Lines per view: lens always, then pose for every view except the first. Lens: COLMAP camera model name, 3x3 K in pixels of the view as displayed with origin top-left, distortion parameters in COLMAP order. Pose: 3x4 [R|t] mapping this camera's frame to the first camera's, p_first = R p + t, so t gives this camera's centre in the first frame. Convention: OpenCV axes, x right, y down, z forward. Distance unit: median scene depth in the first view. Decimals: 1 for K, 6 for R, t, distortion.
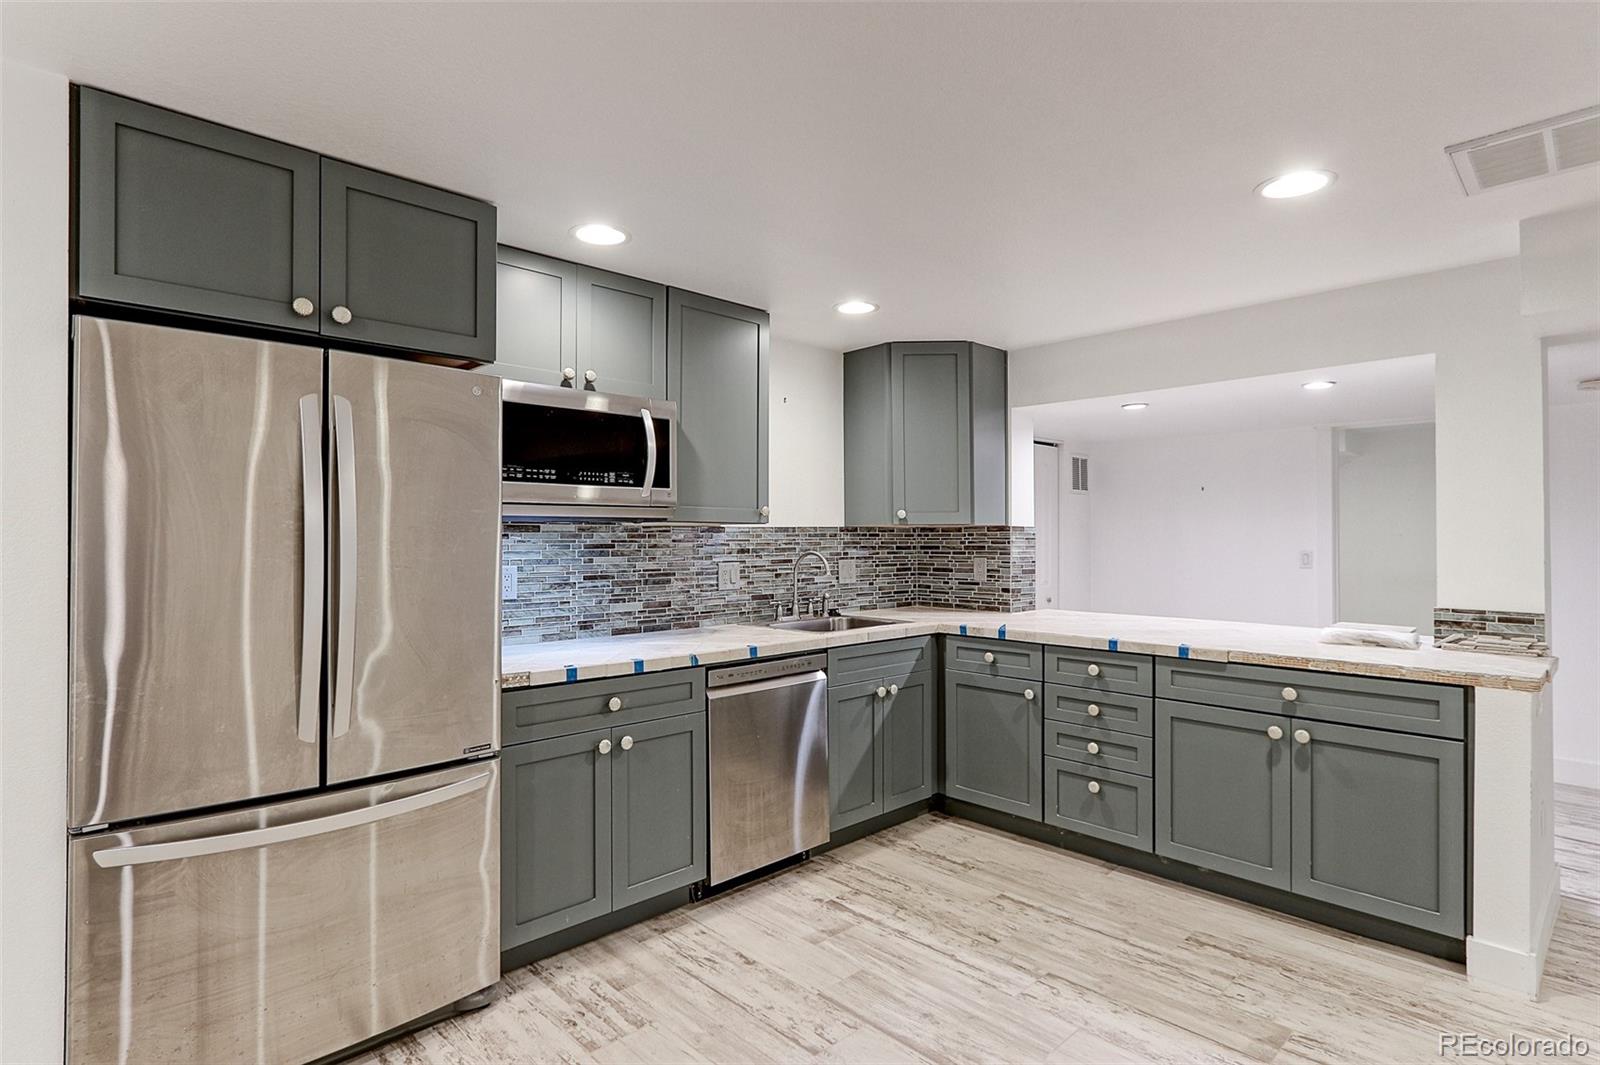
lens RADIAL K [[809.1, 0, 789.6], [0, 809.1, 531.7], [0, 0, 1]] dist [-0.002627, 0.001115]
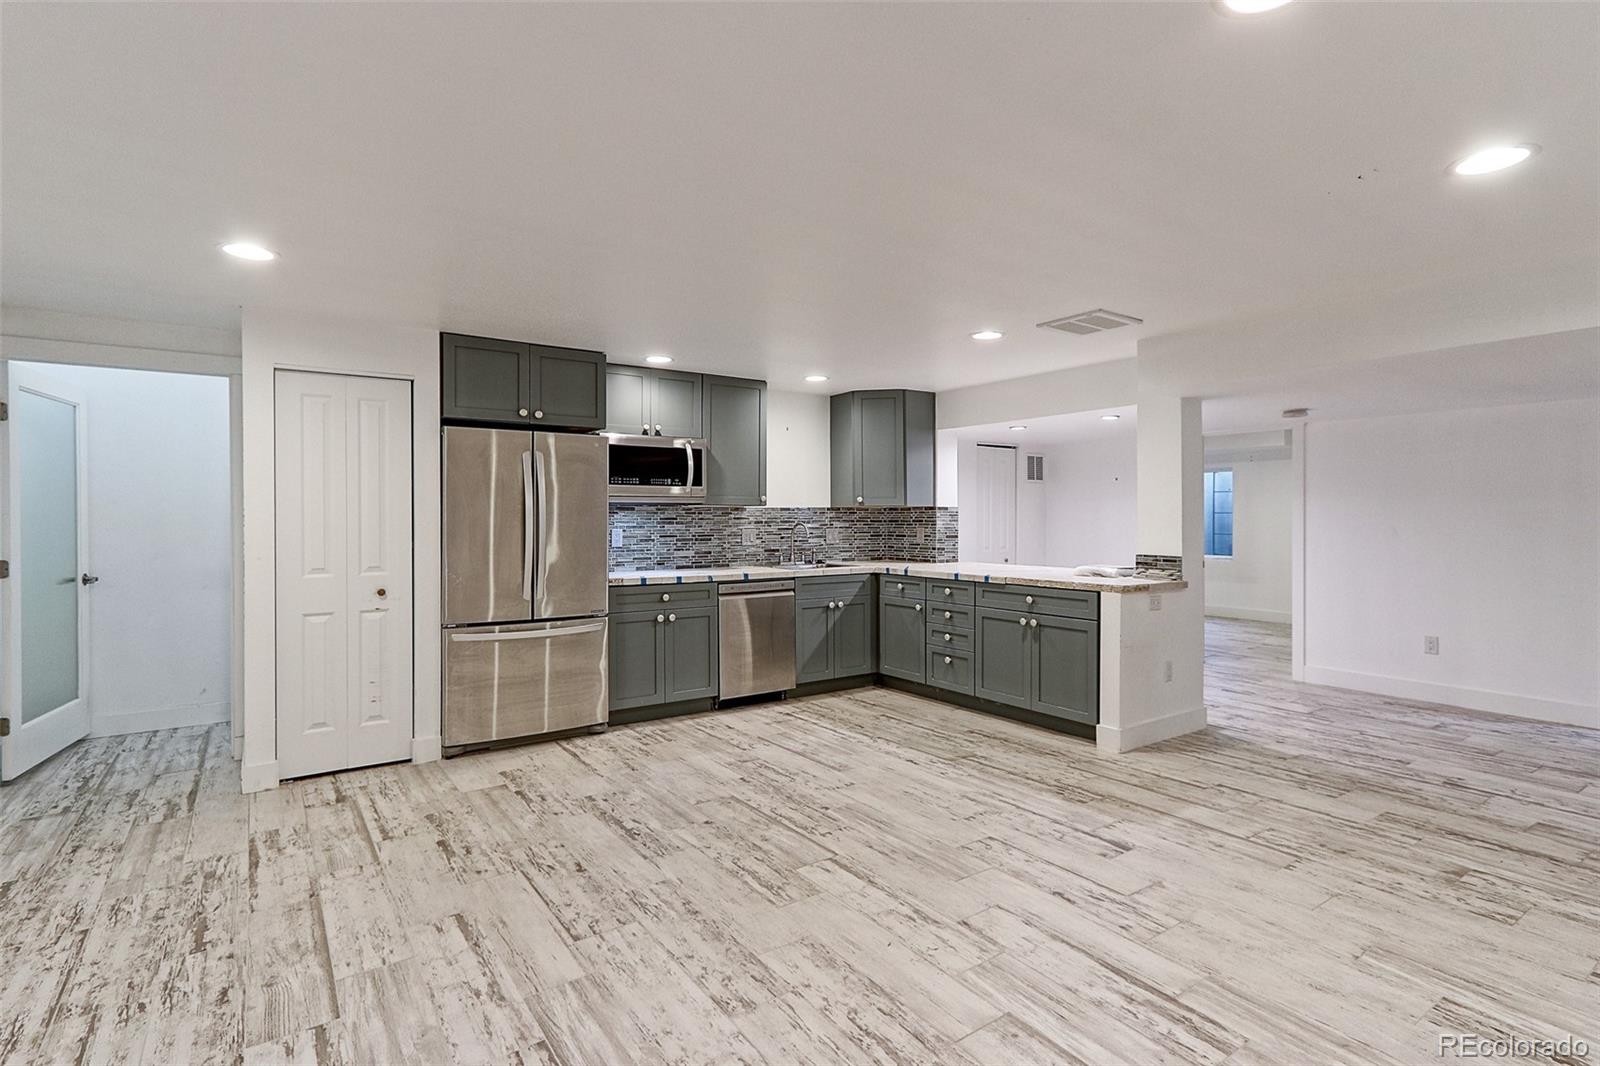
lens RADIAL K [[793.0, 0, 802.4], [0, 793.0, 522.2], [0, 0, 1]] dist [-0.000354, 0.000866]
pose [[0.988367, 0.000456, -0.152088, 0.330641], [0.001416, 0.999925, 0.012203, 0.004677], [0.152082, -0.012276, 0.988292, -0.697998]]
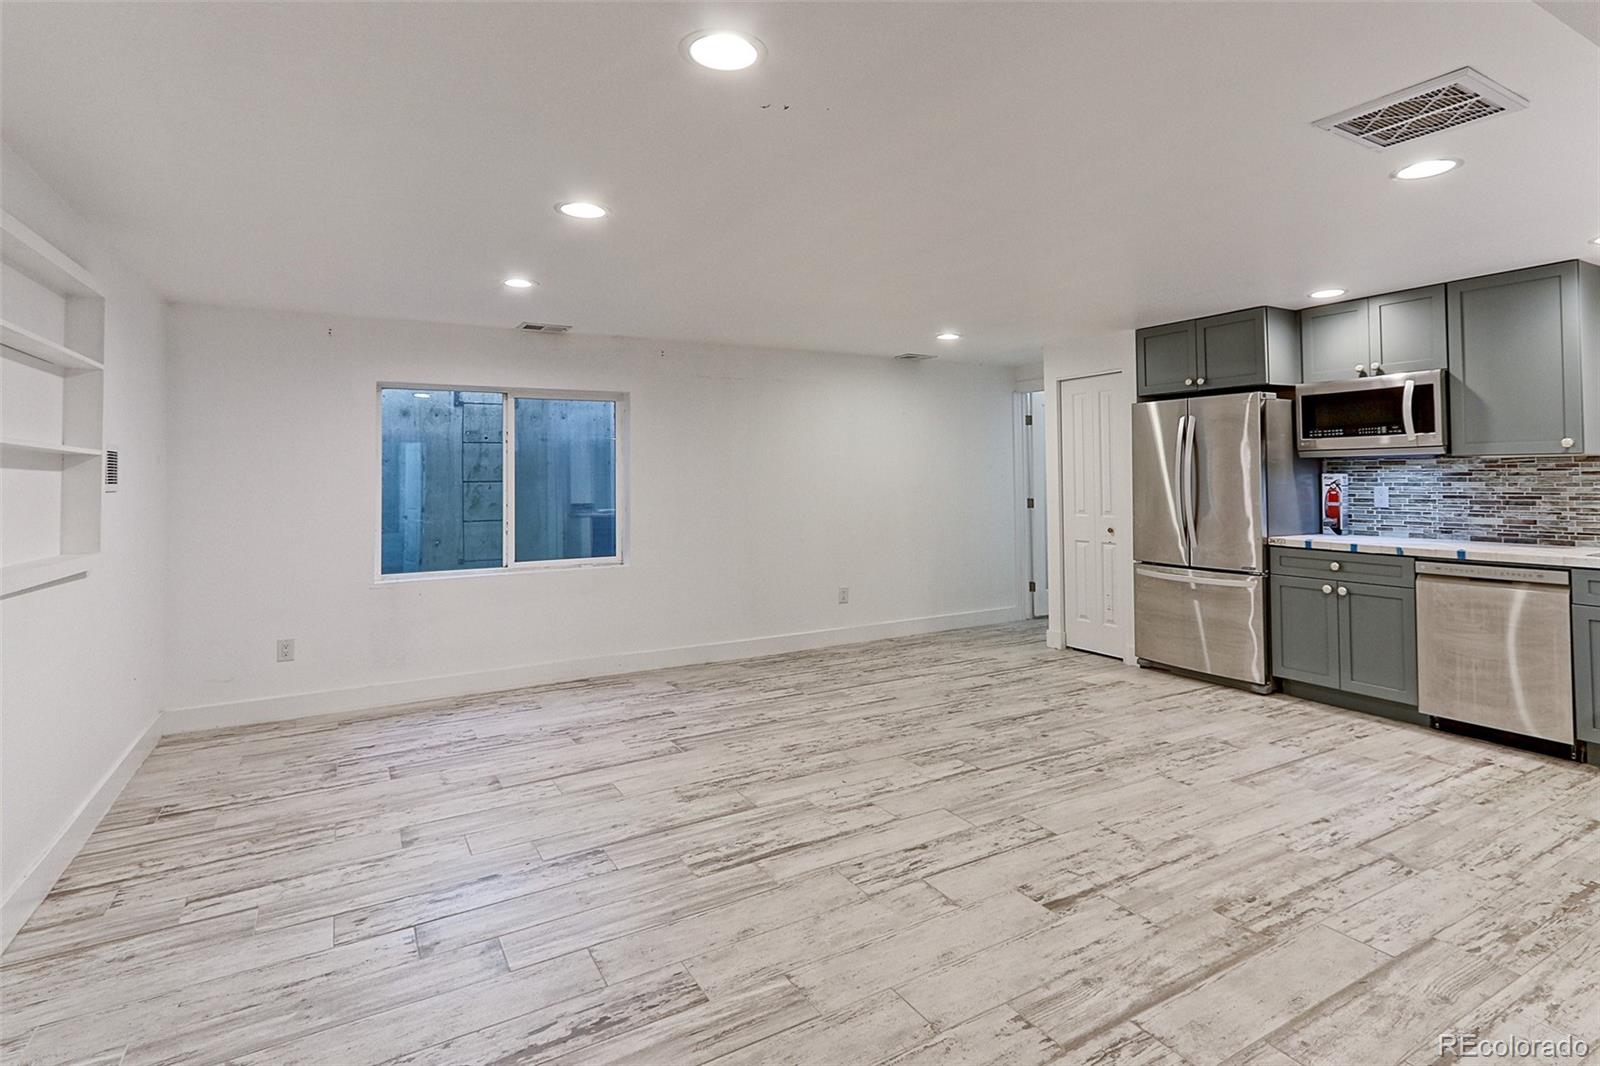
lens RADIAL K [[815.2, 0, 838.4], [0, 815.2, 455.7], [0, 0, 1]] dist [-0.000024, 0.000796]
pose [[-0.215716, -0.022390, -0.976199, 1.373587], [0.017681, 0.999484, -0.026831, 0.005526], [0.976296, -0.023048, -0.215208, 0.285782]]
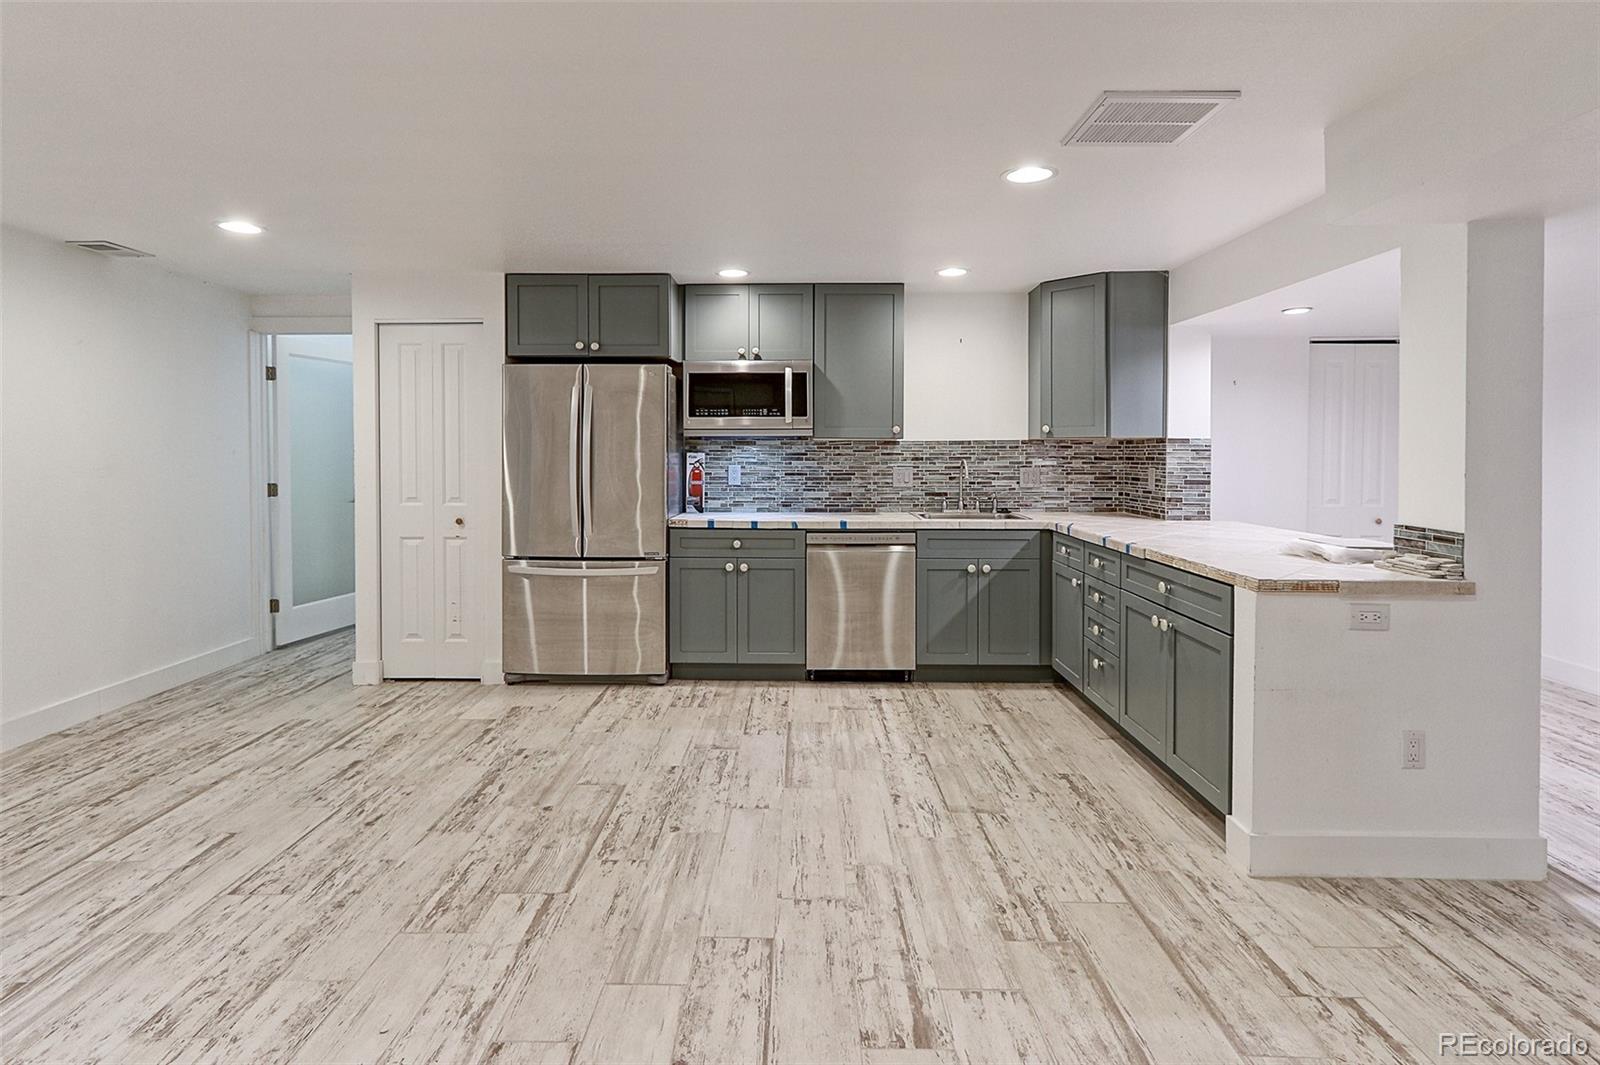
lens RADIAL K [[832.1, 0, 779.3], [0, 832.1, 469.2], [0, 0, 1]] dist [0.000431, 0.002121]
pose [[0.706986, 0.017202, -0.707018, 0.899660], [0.003250, 0.999615, 0.027571, 0.002655], [0.707220, -0.021790, 0.706658, -0.159206]]
